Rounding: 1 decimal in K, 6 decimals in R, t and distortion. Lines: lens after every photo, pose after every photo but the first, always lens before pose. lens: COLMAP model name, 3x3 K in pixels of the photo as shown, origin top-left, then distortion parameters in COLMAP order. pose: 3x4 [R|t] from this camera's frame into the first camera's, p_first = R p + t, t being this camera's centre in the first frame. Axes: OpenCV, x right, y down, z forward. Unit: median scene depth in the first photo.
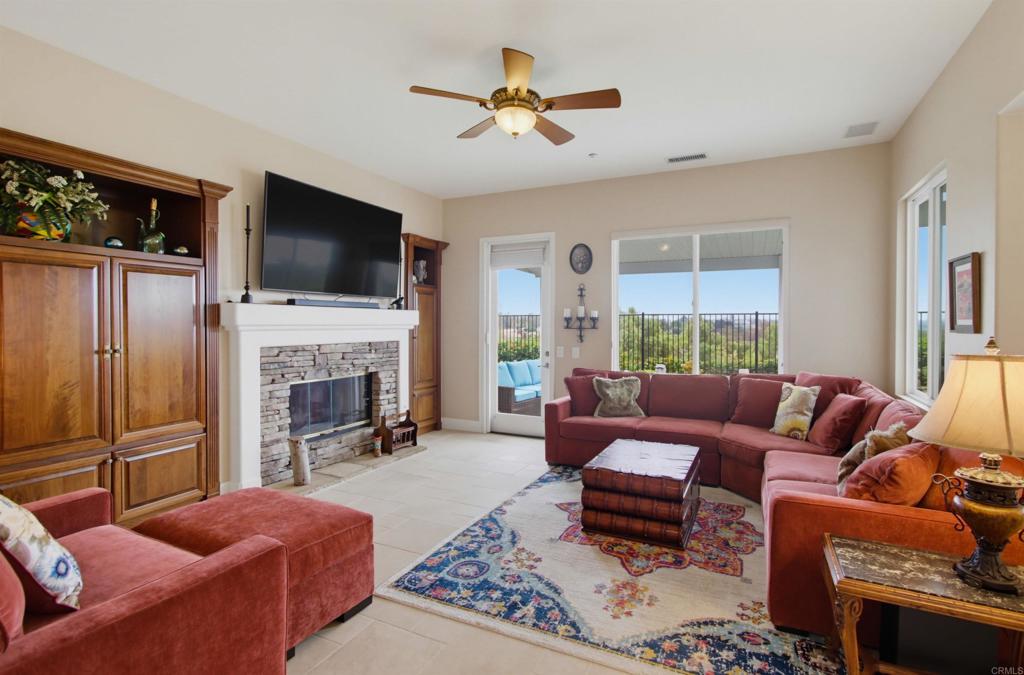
lens RADIAL K [[488.4, 0, 513.2], [0, 488.4, 324.4], [0, 0, 1]] dist [-0.001503, -0.000182]
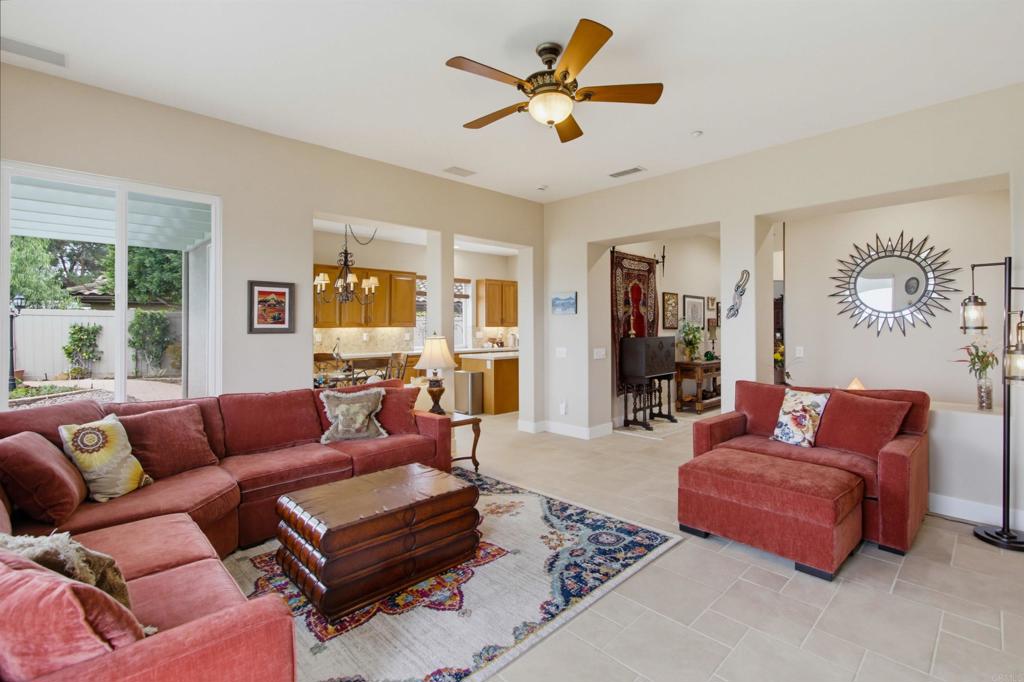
lens RADIAL K [[464.8, 0, 518.9], [0, 464.8, 329.8], [0, 0, 1]] dist [0.002839, -0.000049]
pose [[-0.945819, 0.003470, 0.324675, -0.242445], [0.005928, 0.999961, 0.006581, -0.003566], [-0.324639, 0.008149, -0.945803, 2.006427]]
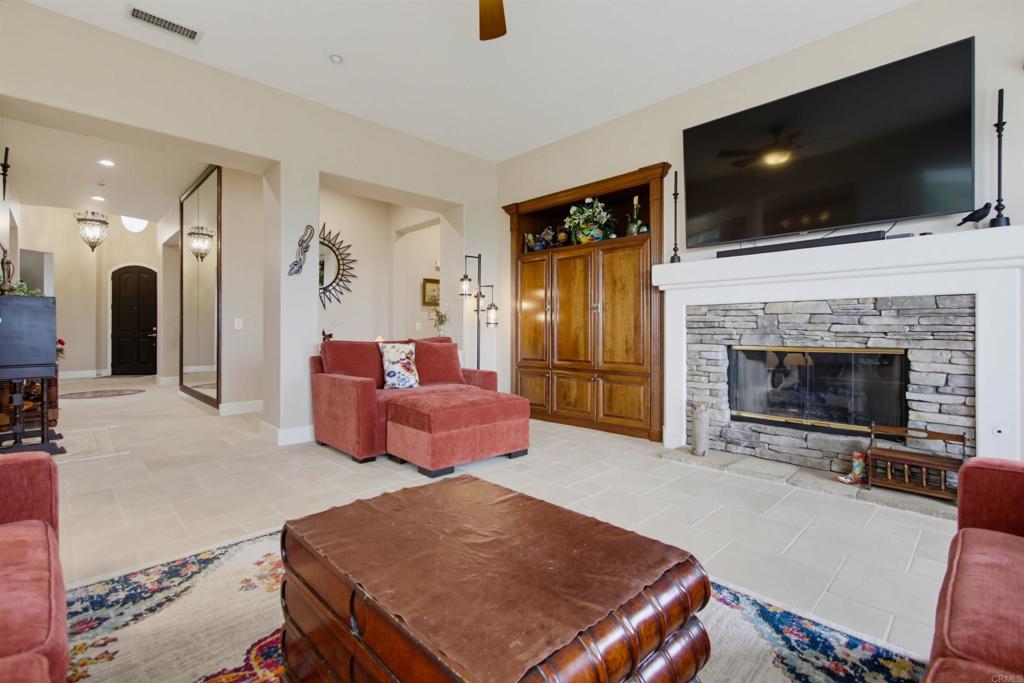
lens RADIAL K [[464.8, 0, 518.9], [0, 464.8, 330.3], [0, 0, 1]] dist [0.002839, -0.000049]
pose [[-0.325050, -0.004228, -0.945688, 0.705548], [-0.003244, 0.999989, -0.003355, 0.143502], [0.945691, 0.001978, -0.325060, 1.379584]]
